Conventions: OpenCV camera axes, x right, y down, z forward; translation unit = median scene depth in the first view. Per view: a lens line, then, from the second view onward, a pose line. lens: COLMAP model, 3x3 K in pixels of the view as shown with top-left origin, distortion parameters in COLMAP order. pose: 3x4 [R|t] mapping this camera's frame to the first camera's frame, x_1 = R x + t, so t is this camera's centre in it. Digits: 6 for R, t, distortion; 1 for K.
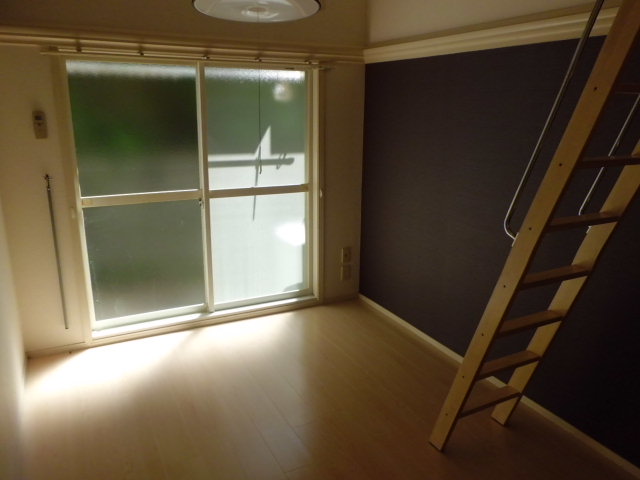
lens RADIAL K [[527.7, 0, 320.0], [0, 527.7, 240.0], [0, 0, 1]] dist [0.003490, 0.071345]
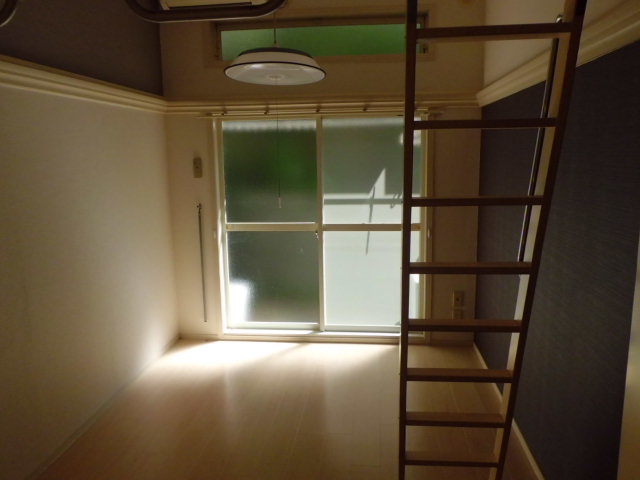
lens RADIAL K [[527.7, 0, 320.0], [0, 527.7, 240.0], [0, 0, 1]] dist [0.003490, 0.071345]
pose [[0.833282, 0.069607, -0.548448, 0.407520], [-0.118574, 0.991458, -0.054323, 0.004688], [0.539982, 0.110298, 0.834418, 0.037827]]
